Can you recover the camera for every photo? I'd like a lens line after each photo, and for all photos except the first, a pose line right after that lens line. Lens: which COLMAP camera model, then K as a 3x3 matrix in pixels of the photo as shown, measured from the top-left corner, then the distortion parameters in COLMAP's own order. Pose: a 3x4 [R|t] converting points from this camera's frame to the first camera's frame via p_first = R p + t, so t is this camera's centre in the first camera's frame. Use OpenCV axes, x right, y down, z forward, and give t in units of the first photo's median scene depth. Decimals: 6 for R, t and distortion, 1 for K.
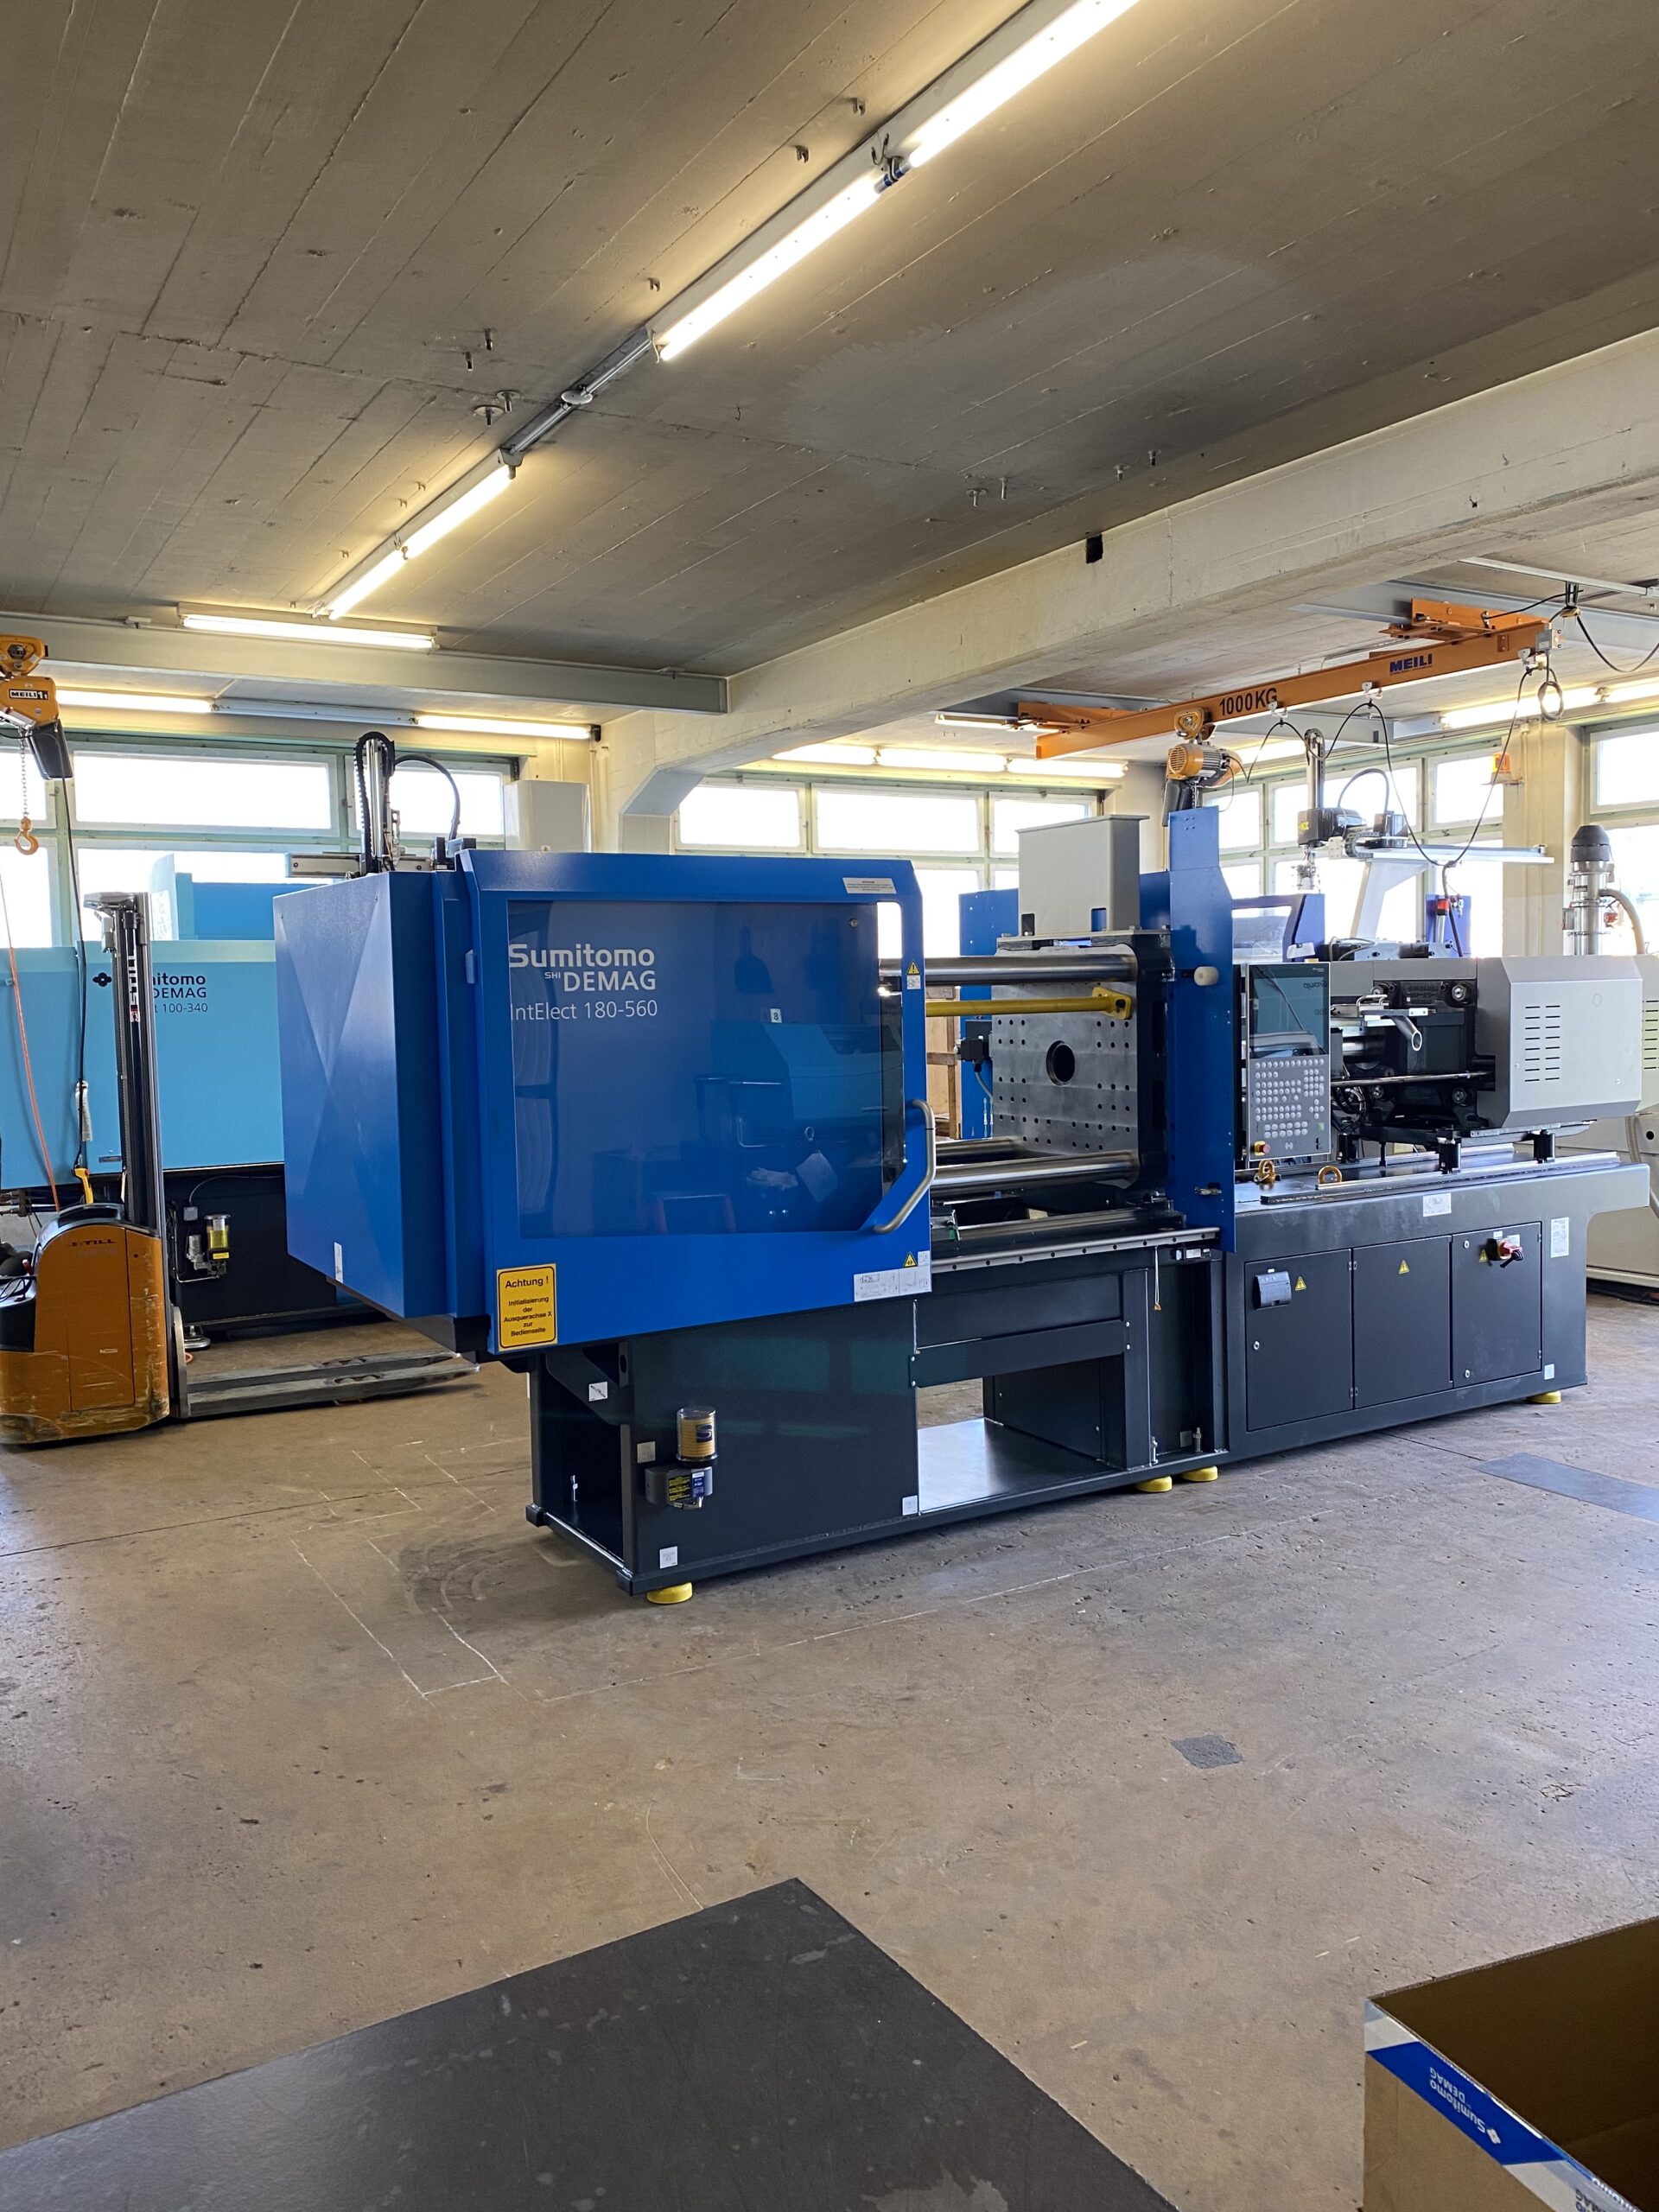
lens RADIAL K [[1704.0, 0, 829.9], [0, 1704.0, 1102.9], [0, 0, 1]] dist [-0.001487, 0.000735]
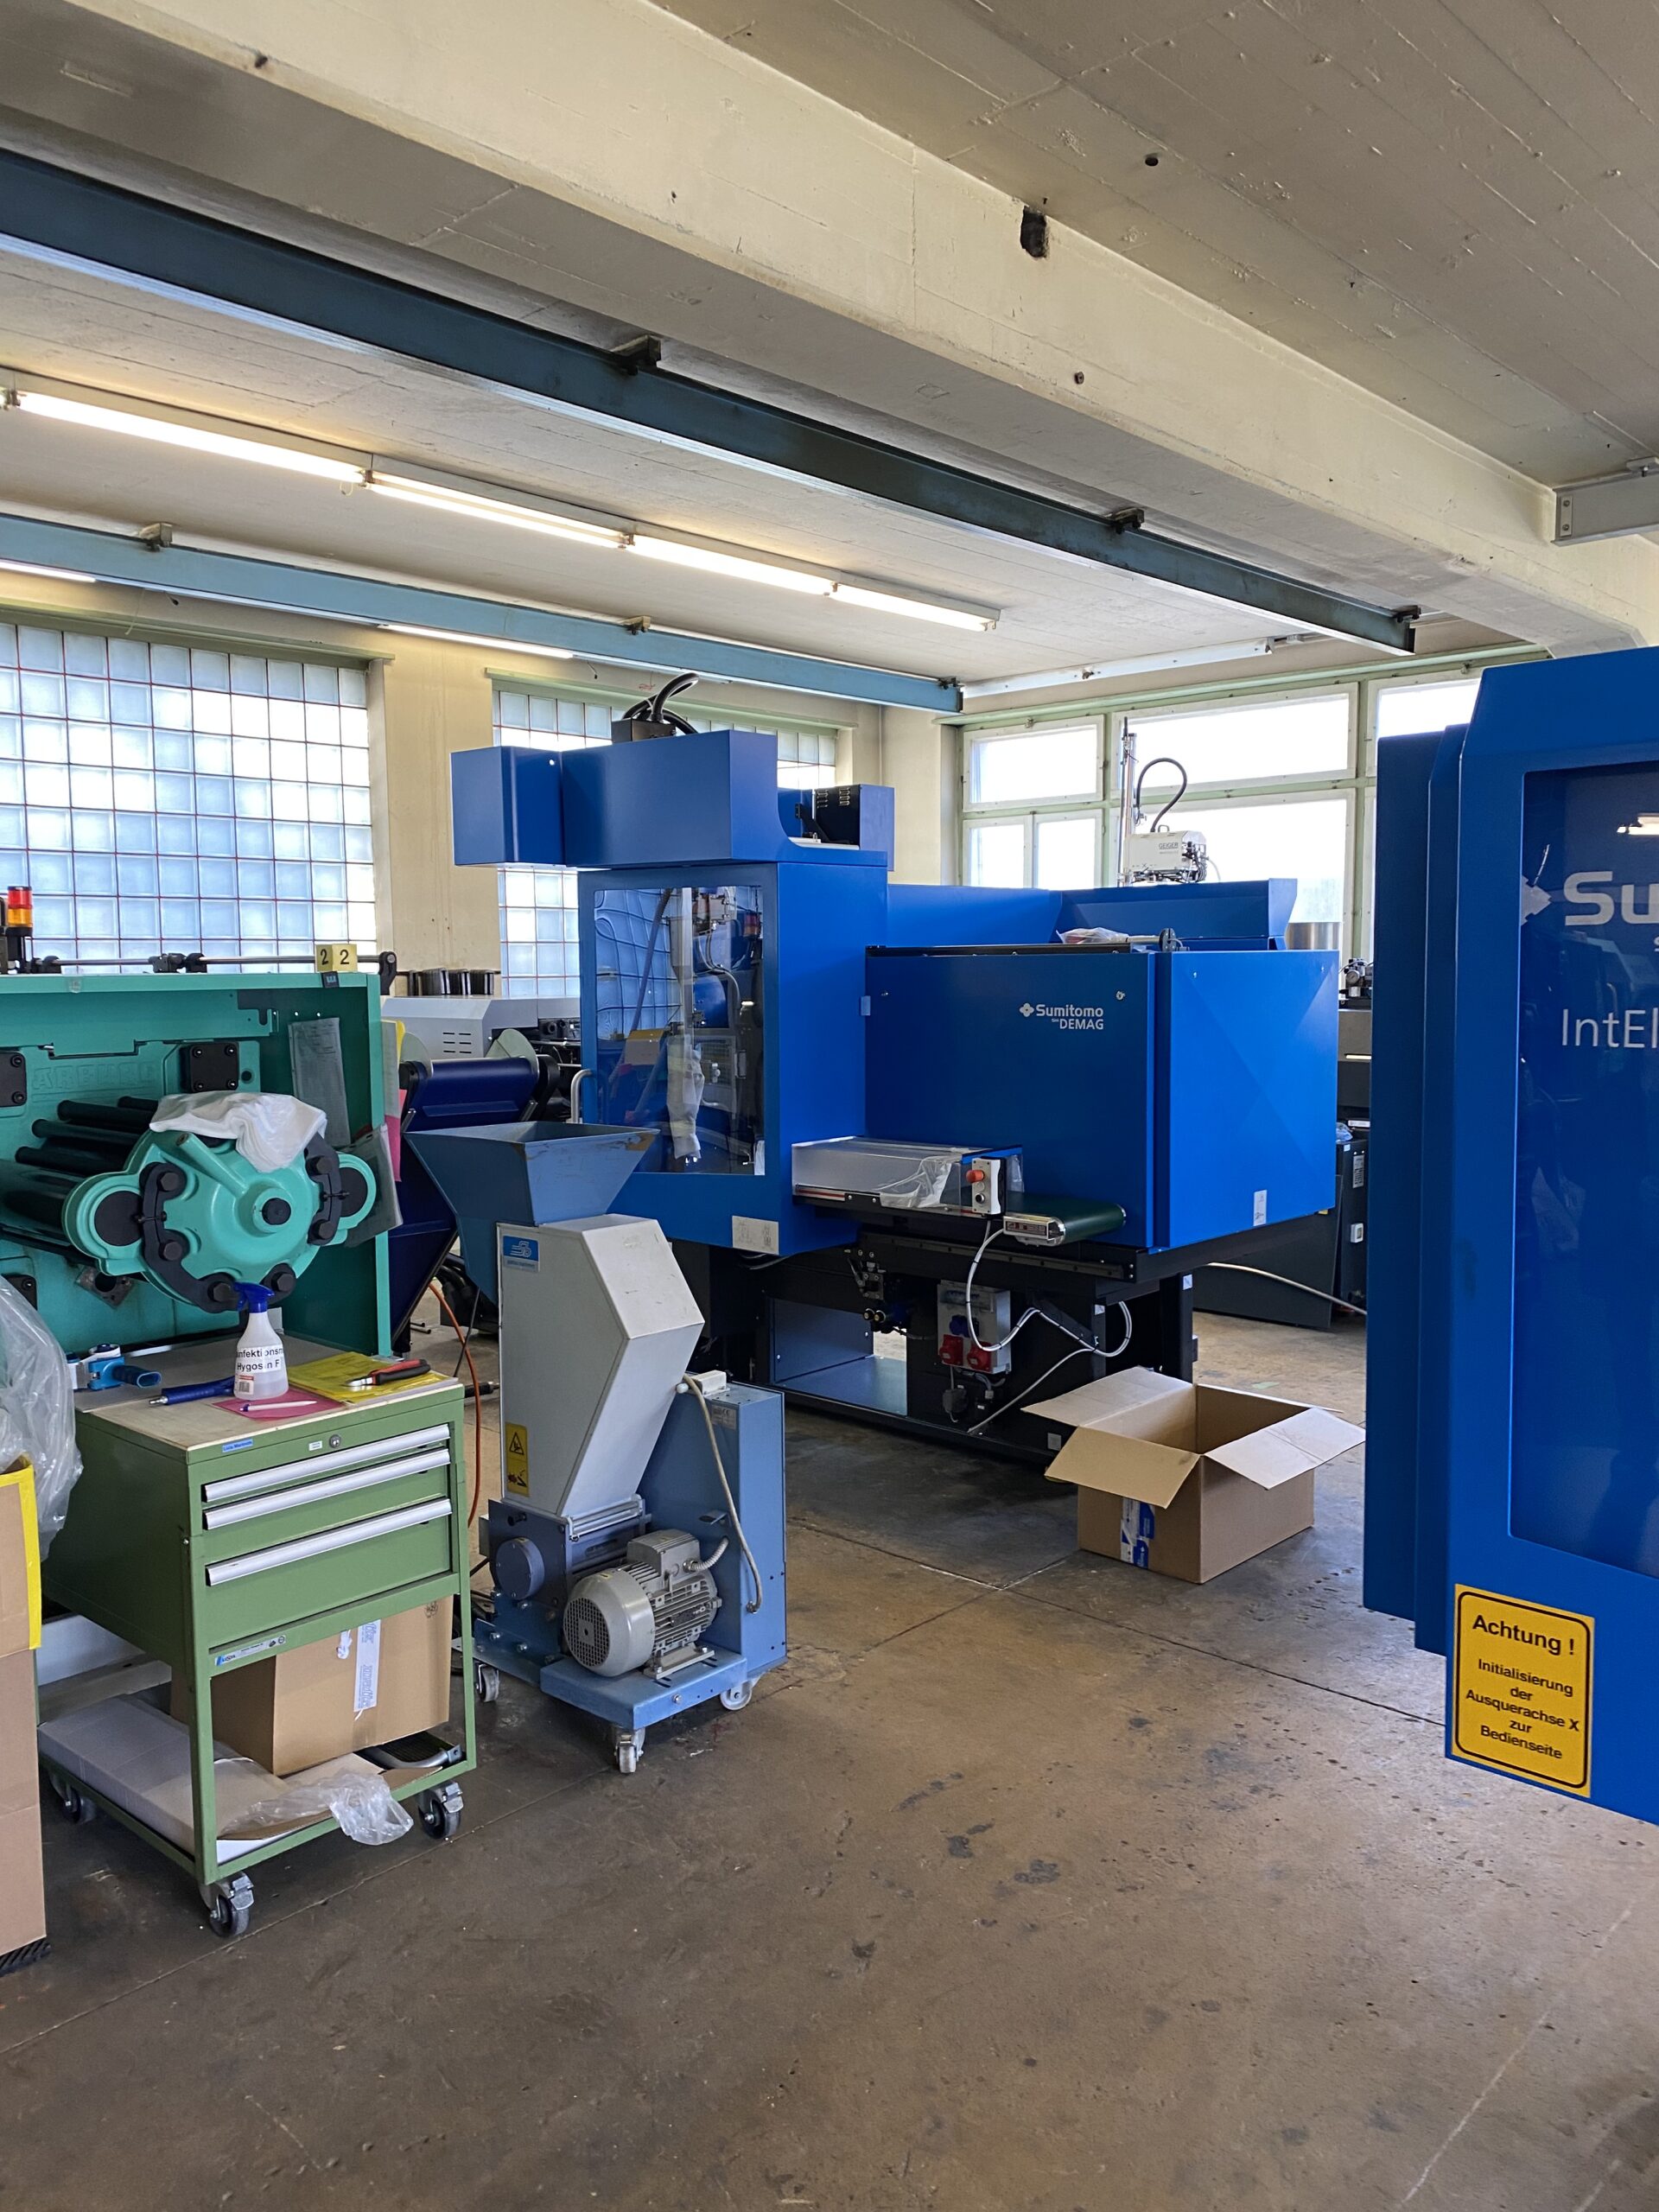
lens RADIAL K [[1704.0, 0, 827.7], [0, 1704.0, 1107.7], [0, 0, 1]] dist [-0.001487, 0.000735]
pose [[0.283902, 0.103663, -0.953233, 0.179960], [-0.064534, 0.993950, 0.088871, -0.059128], [0.956679, 0.036286, 0.288875, 0.687997]]
